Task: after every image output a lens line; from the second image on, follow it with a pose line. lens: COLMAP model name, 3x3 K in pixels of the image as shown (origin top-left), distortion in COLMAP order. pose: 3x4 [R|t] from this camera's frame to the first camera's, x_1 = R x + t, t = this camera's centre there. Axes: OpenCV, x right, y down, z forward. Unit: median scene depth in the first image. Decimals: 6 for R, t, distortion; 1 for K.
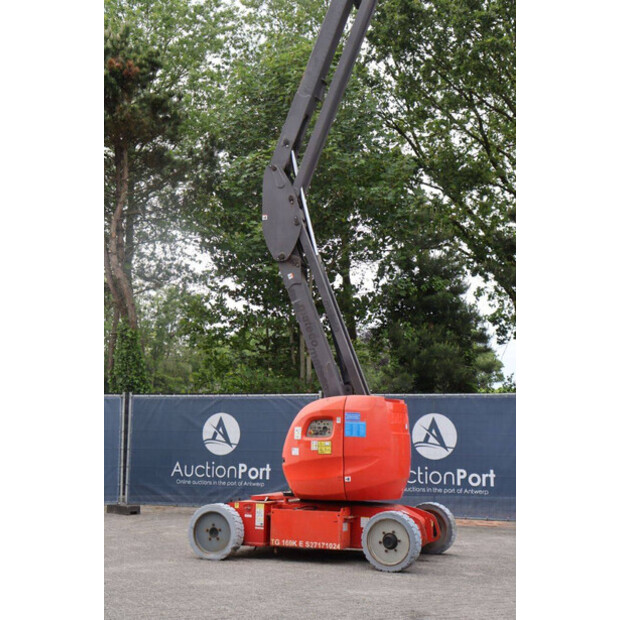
lens RADIAL K [[943.0, 0, 310.0], [0, 943.0, 310.0], [0, 0, 1]] dist [0.068622, 0.114619]
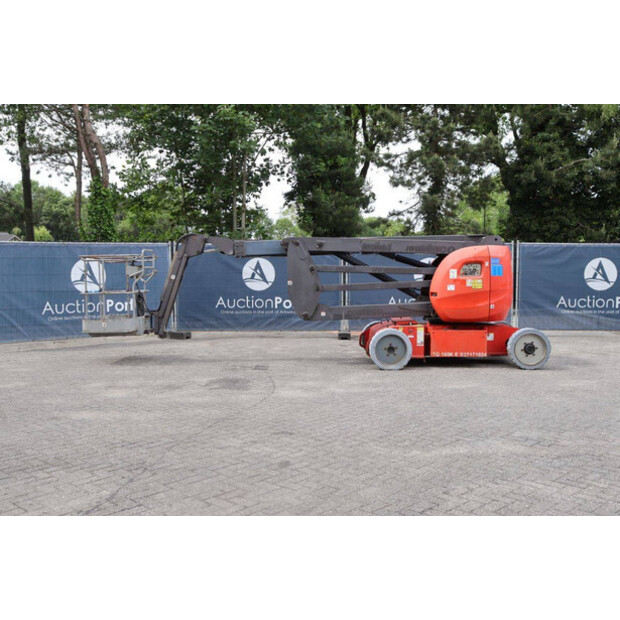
lens RADIAL K [[684.2, 0, 310.0], [0, 684.2, 310.0], [0, 0, 1]] dist [-0.045344, 0.011855]
pose [[0.928039, -0.032397, 0.371071, -0.550843], [-0.037599, 0.982974, 0.179856, 0.015802], [-0.370580, -0.180865, 0.911021, 0.193076]]
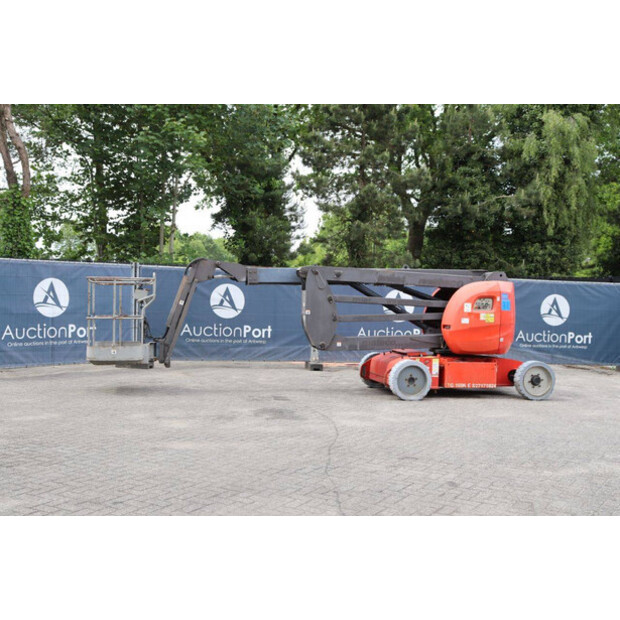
lens RADIAL K [[748.4, 0, 310.0], [0, 748.4, 310.0], [0, 0, 1]] dist [-0.001374, 0.070478]
pose [[0.825767, 0.005666, 0.563983, -0.807195], [-0.092977, 0.987636, 0.126213, 0.018177], [-0.556295, -0.156660, 0.816084, 0.239169]]
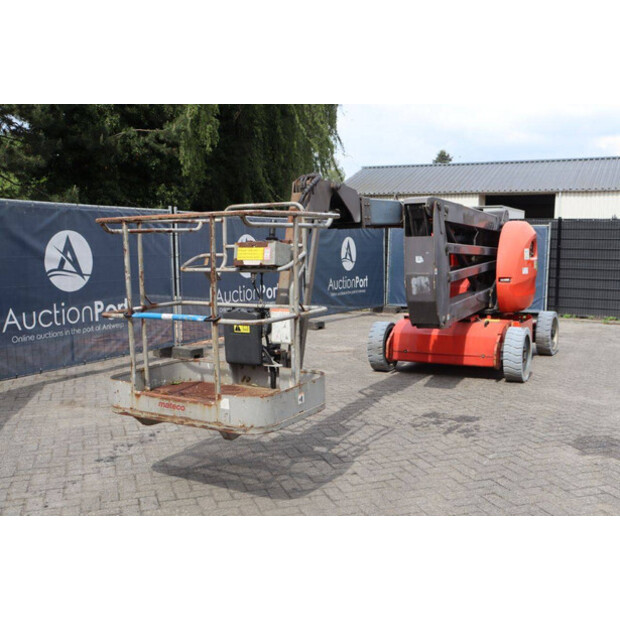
lens RADIAL K [[668.1, 0, 310.0], [0, 668.1, 310.0], [0, 0, 1]] dist [-0.020724, 0.011285]
pose [[0.123284, -0.101608, 0.987156, -0.810001], [-0.117639, 0.986234, 0.116205, 0.133336], [-0.985374, -0.130454, 0.109634, 1.145682]]
